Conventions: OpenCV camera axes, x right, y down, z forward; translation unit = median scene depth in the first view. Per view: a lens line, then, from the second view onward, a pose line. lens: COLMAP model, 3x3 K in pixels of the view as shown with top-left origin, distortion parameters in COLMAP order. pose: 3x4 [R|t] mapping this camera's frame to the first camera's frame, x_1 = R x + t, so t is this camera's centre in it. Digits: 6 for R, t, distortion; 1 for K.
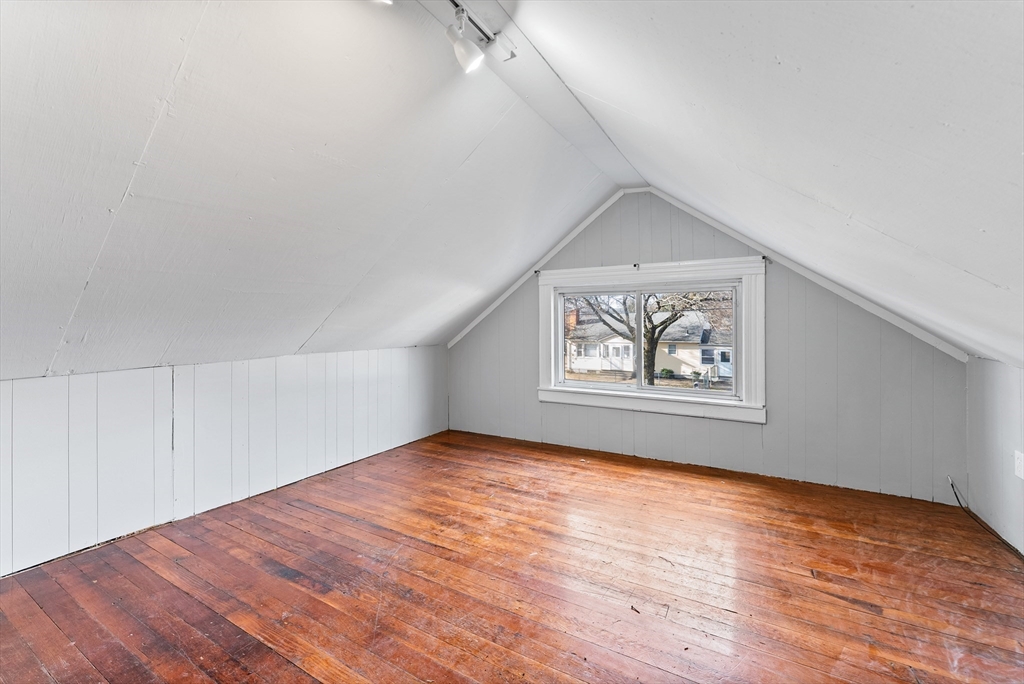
lens RADIAL K [[416.8, 0, 512.9], [0, 416.8, 334.4], [0, 0, 1]] dist [-0.001739, 0.000657]
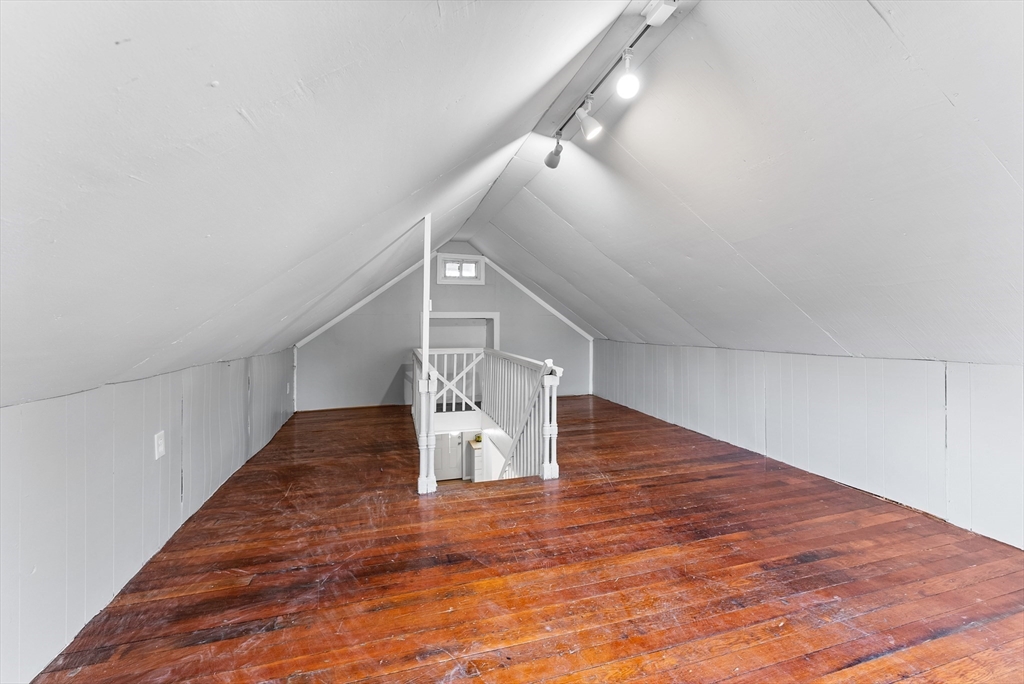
lens RADIAL K [[416.8, 0, 535.3], [0, 416.8, 323.6], [0, 0, 1]] dist [-0.001739, 0.000657]
pose [[-0.655408, 0.000175, -0.755275, 0.711202], [-0.003425, 0.999989, 0.003204, -0.018086], [0.755267, 0.004687, -0.655400, 1.175943]]
